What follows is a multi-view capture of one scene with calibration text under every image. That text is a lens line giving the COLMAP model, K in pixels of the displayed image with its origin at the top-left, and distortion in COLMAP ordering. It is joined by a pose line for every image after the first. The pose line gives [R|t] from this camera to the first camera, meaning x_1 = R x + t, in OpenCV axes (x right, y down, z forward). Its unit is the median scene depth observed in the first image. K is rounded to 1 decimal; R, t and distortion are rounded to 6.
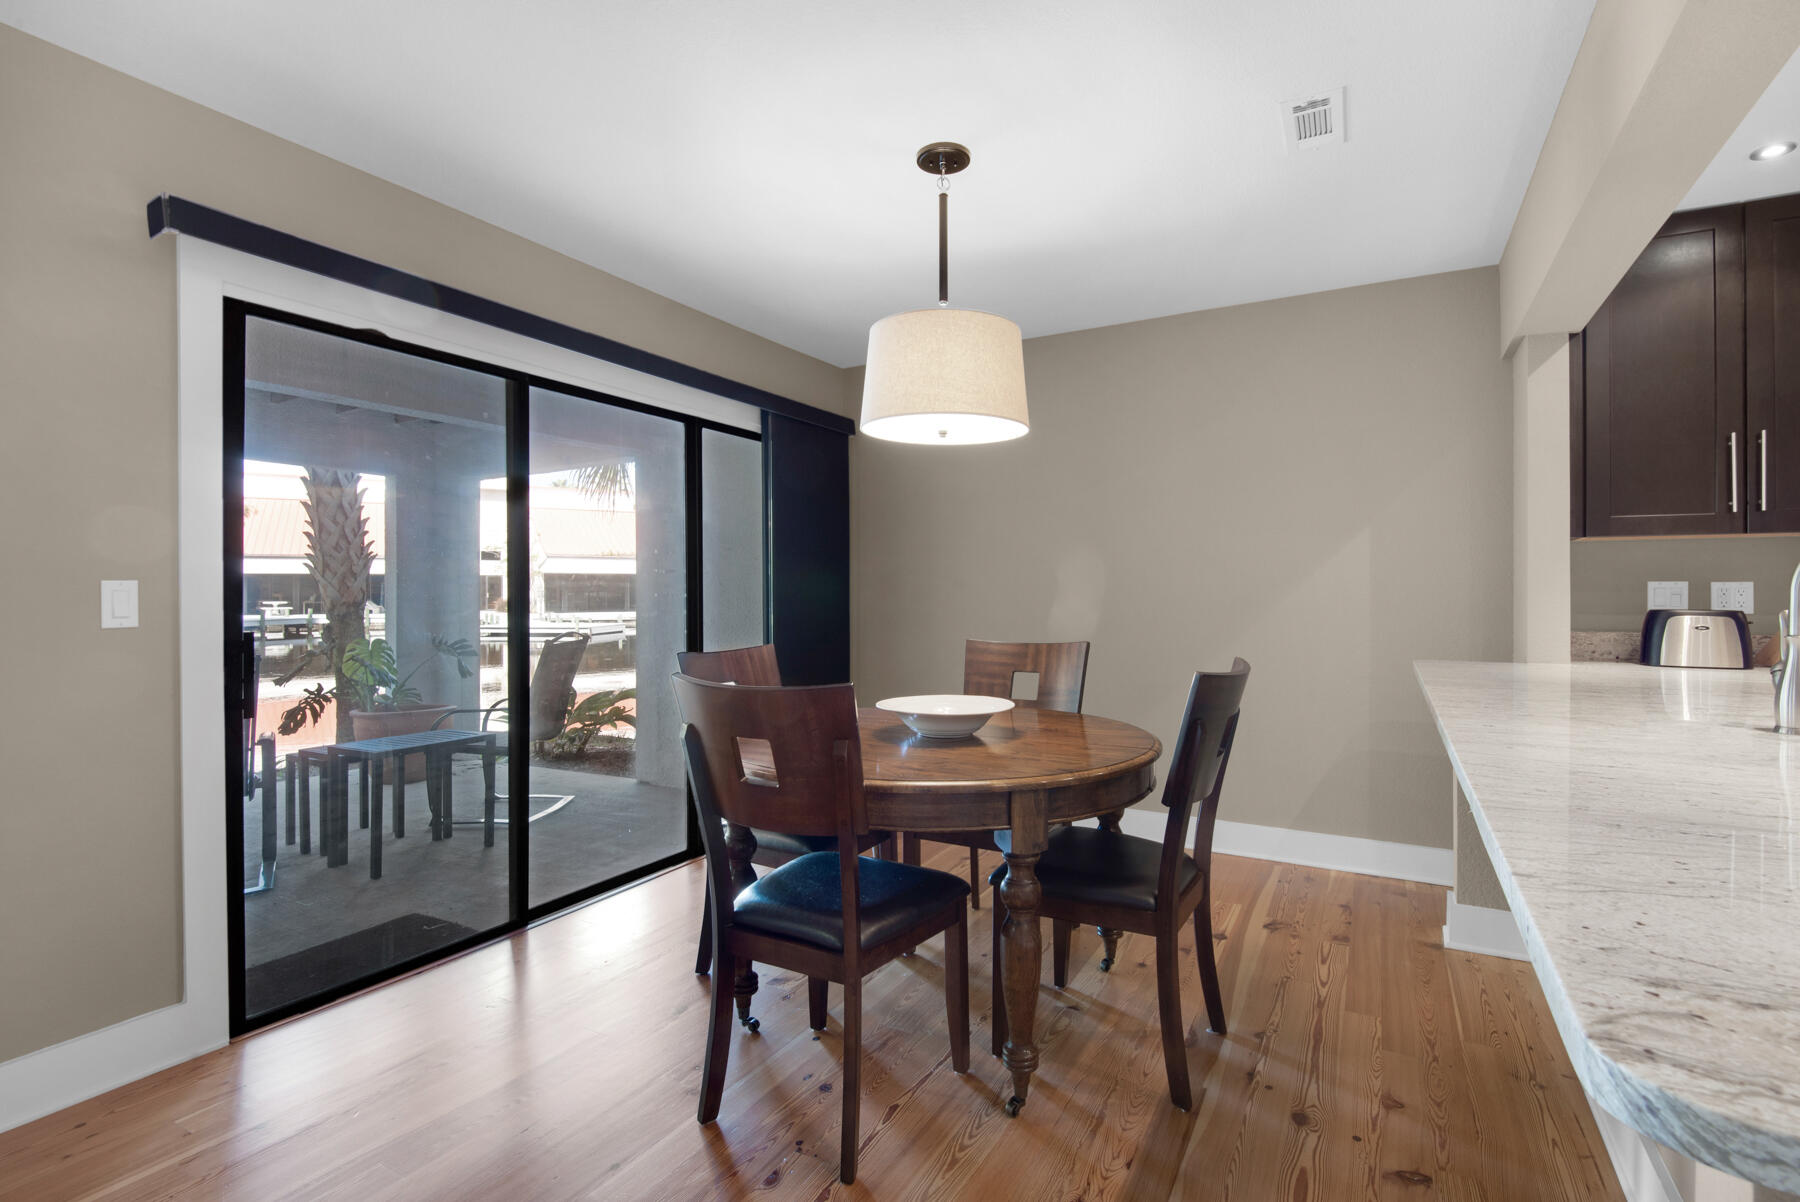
lens RADIAL K [[840.2, 0, 904.4], [0, 840.2, 594.4], [0, 0, 1]] dist [0.000144, -0.000803]
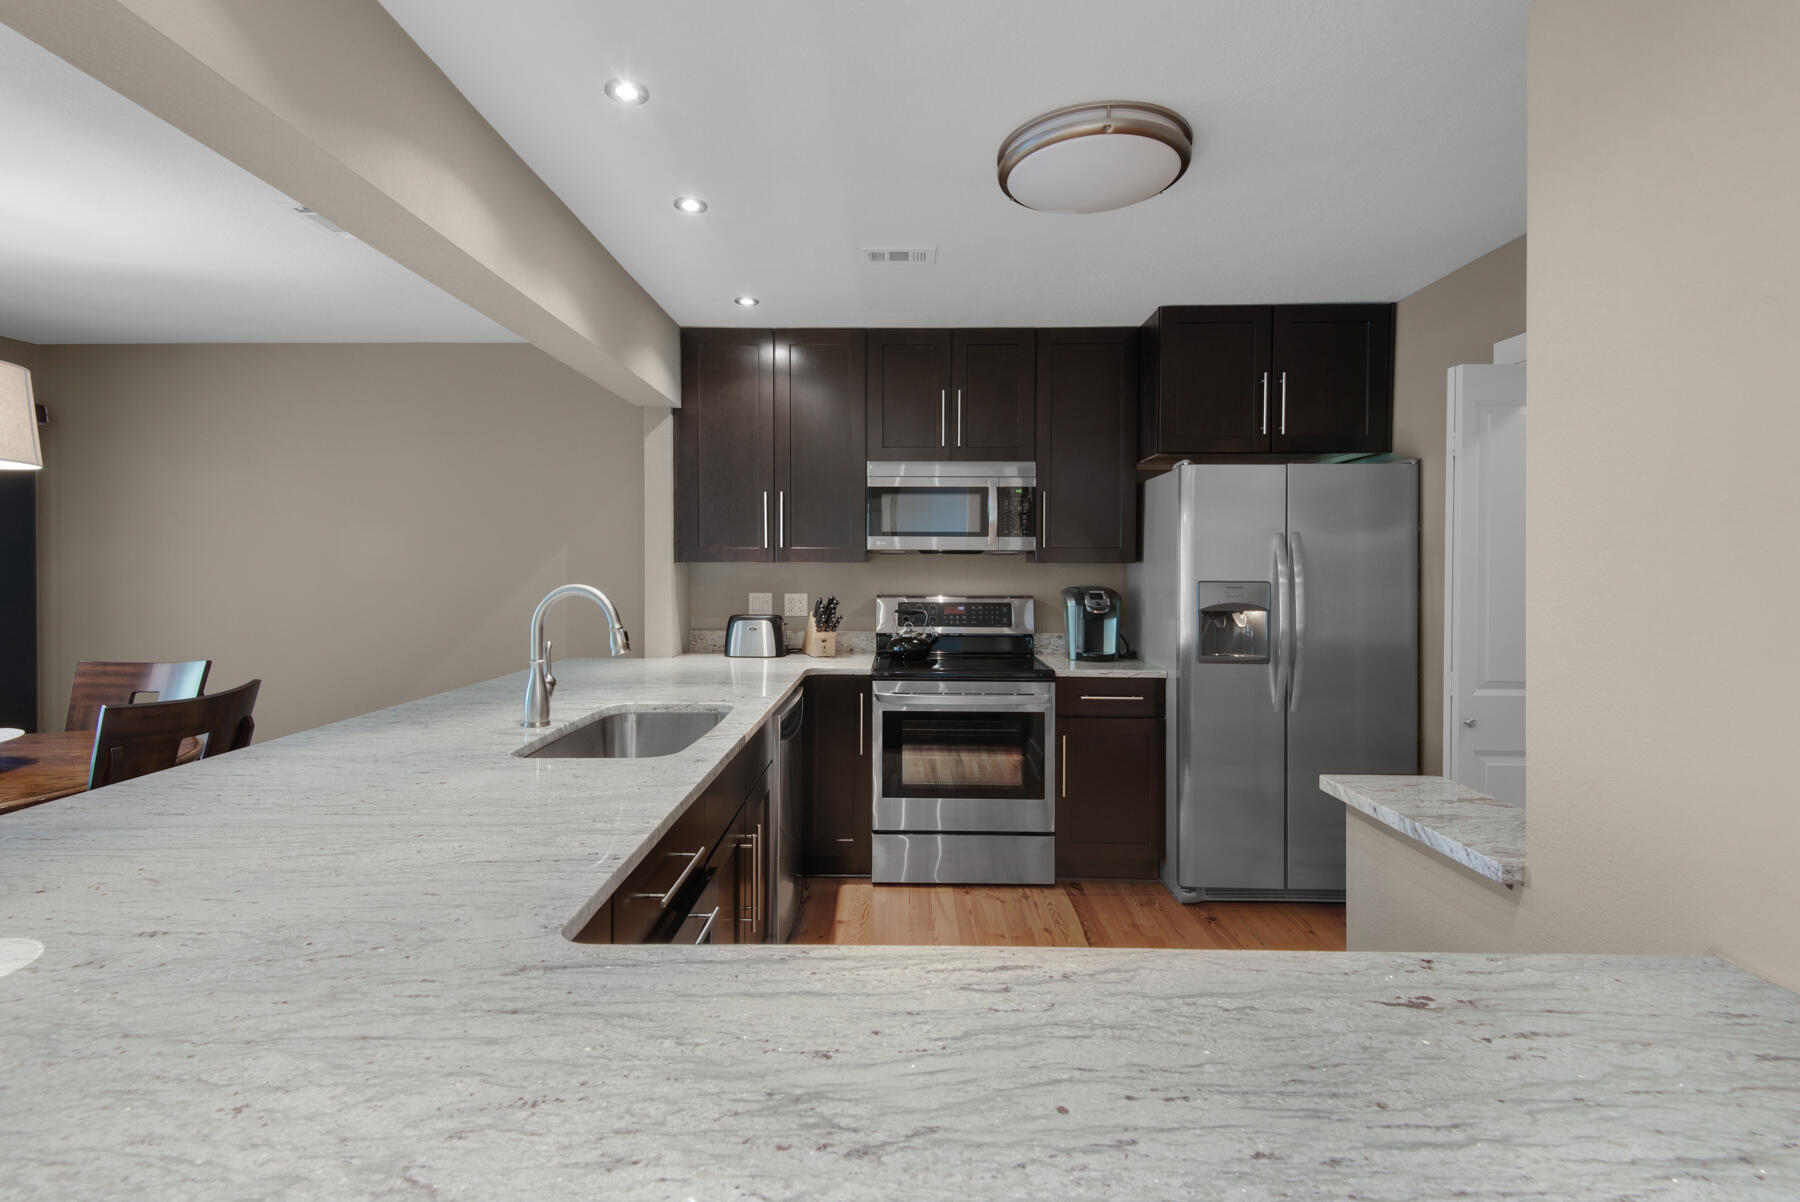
lens RADIAL K [[802.6, 0, 899.5], [0, 802.6, 571.0], [0, 0, 1]] dist [0.001011, -0.000064]
pose [[0.869516, 0.000372, 0.493905, 0.496669], [-0.001969, 0.999994, 0.002713, -0.060811], [-0.493901, -0.003332, 0.869512, -0.278773]]
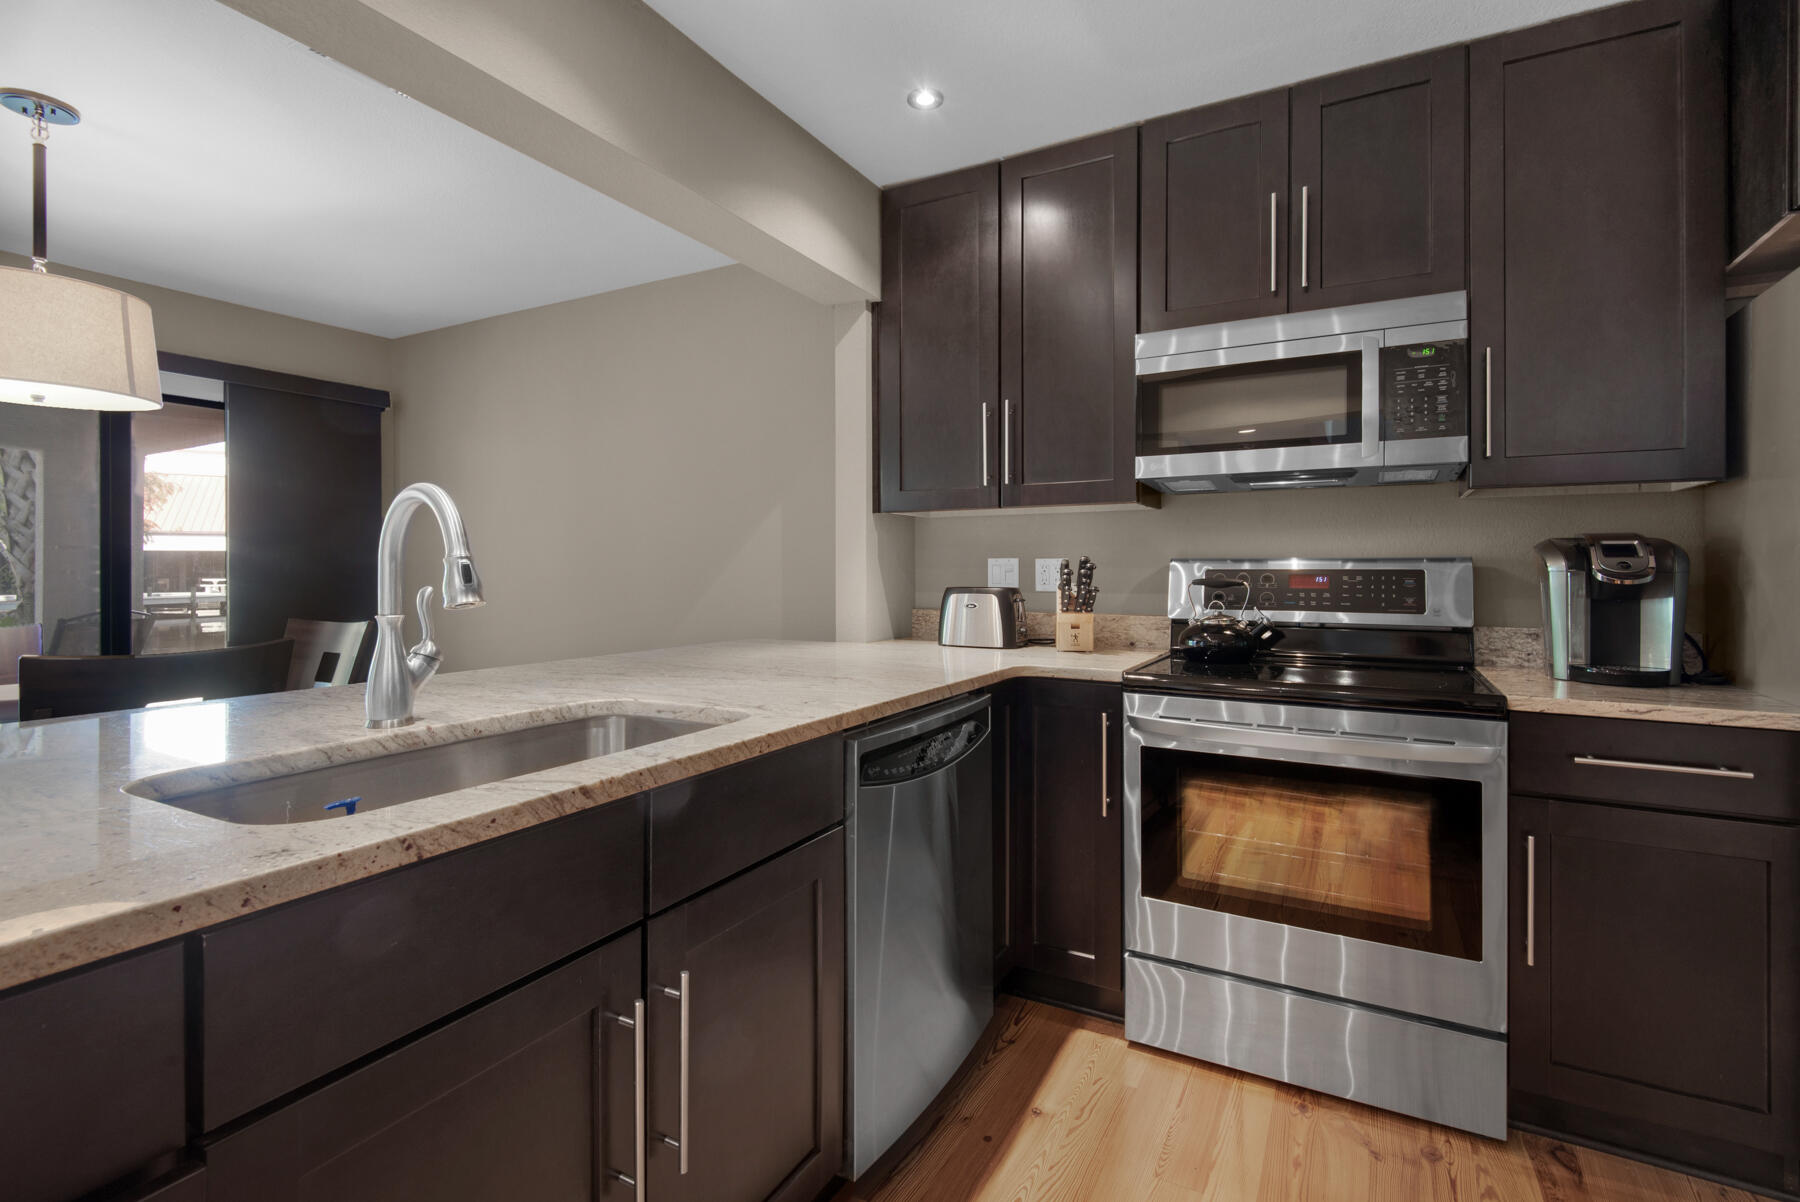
lens RADIAL K [[825.6, 0, 901.5], [0, 825.6, 565.8], [0, 0, 1]] dist [0.001989, -0.007154]
pose [[0.999735, 0.000788, 0.023025, 0.838305], [-0.000614, 0.999971, -0.007563, 0.000380], [-0.023031, 0.007547, 0.999706, 0.061793]]
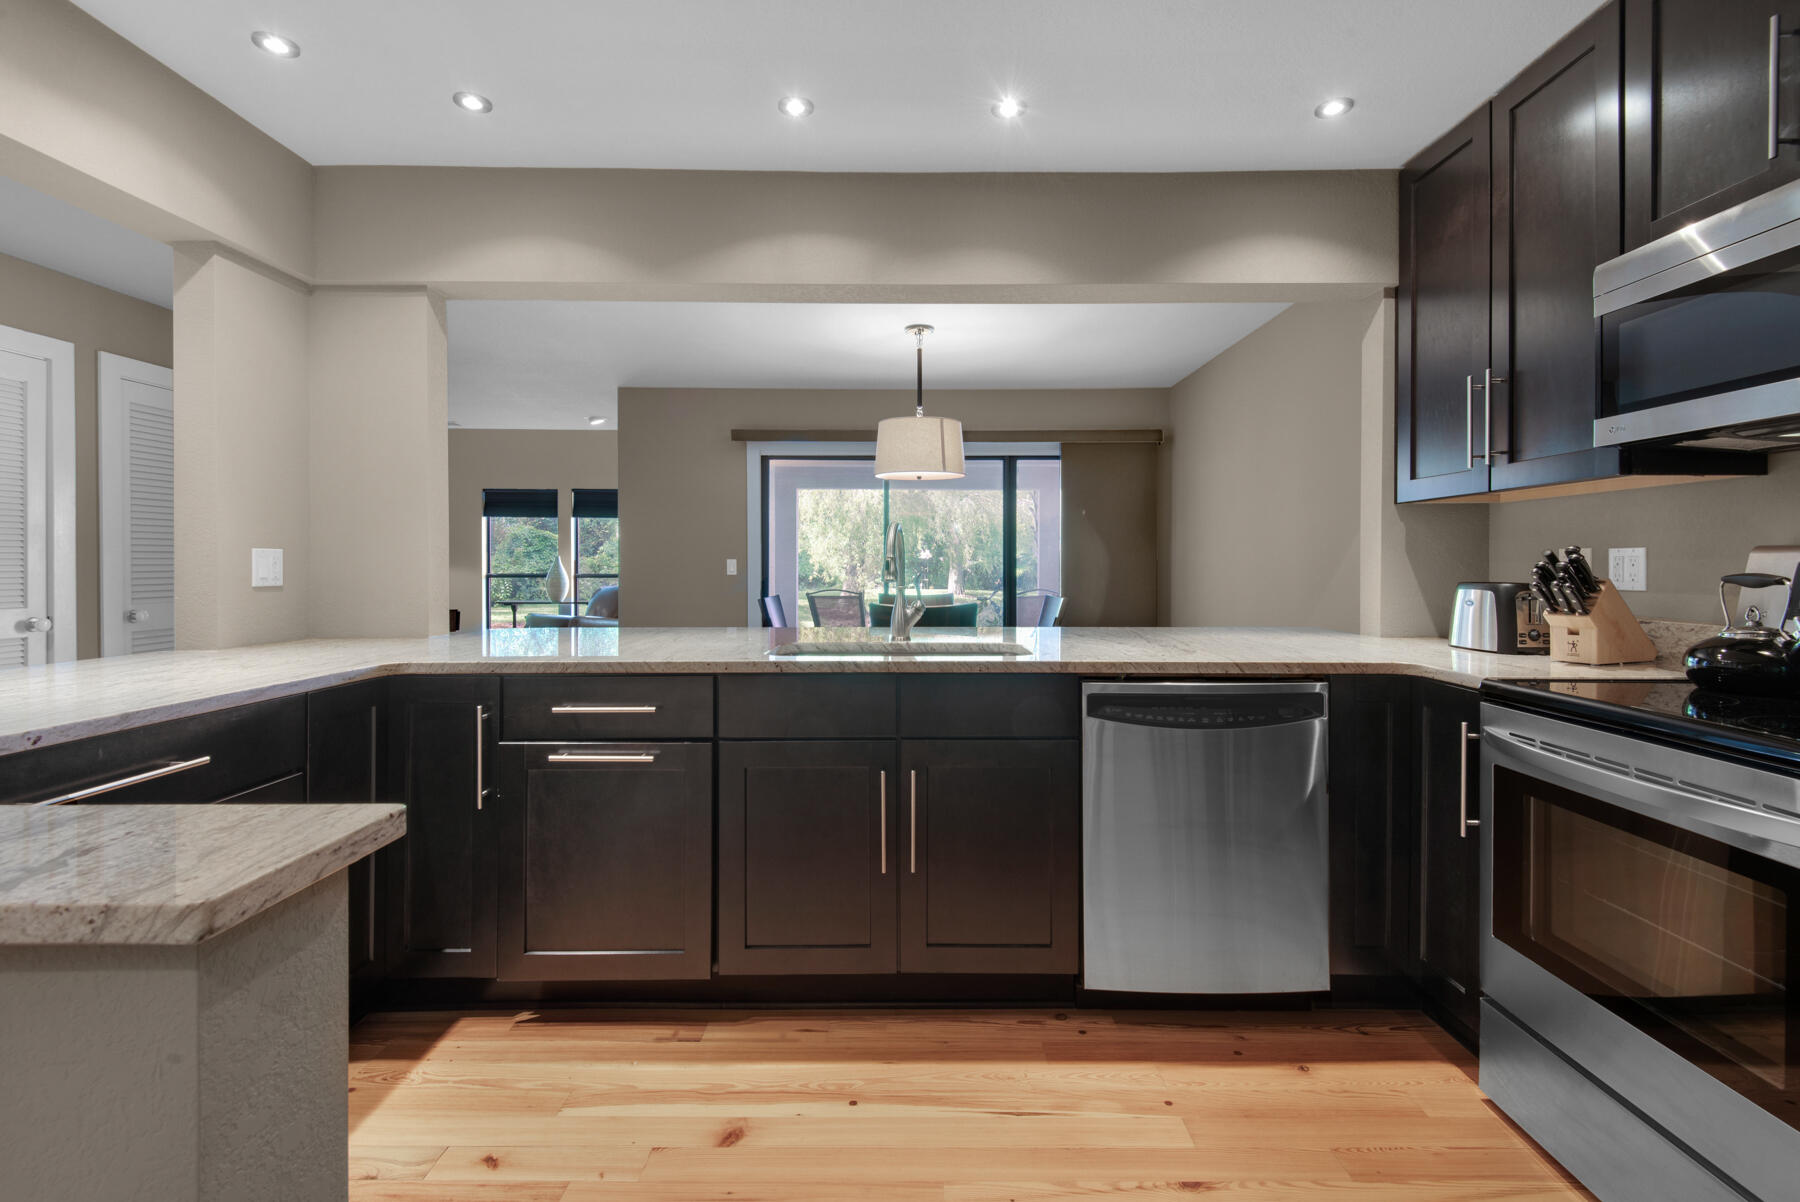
lens RADIAL K [[802.6, 0, 899.5], [0, 802.6, 571.0], [0, 0, 1]] dist [0.001011, -0.000064]
pose [[0.487091, 0.008271, -0.873312, 1.365397], [-0.001801, 0.999963, 0.008466, 0.000308], [0.873349, -0.002551, 0.487088, 0.086941]]
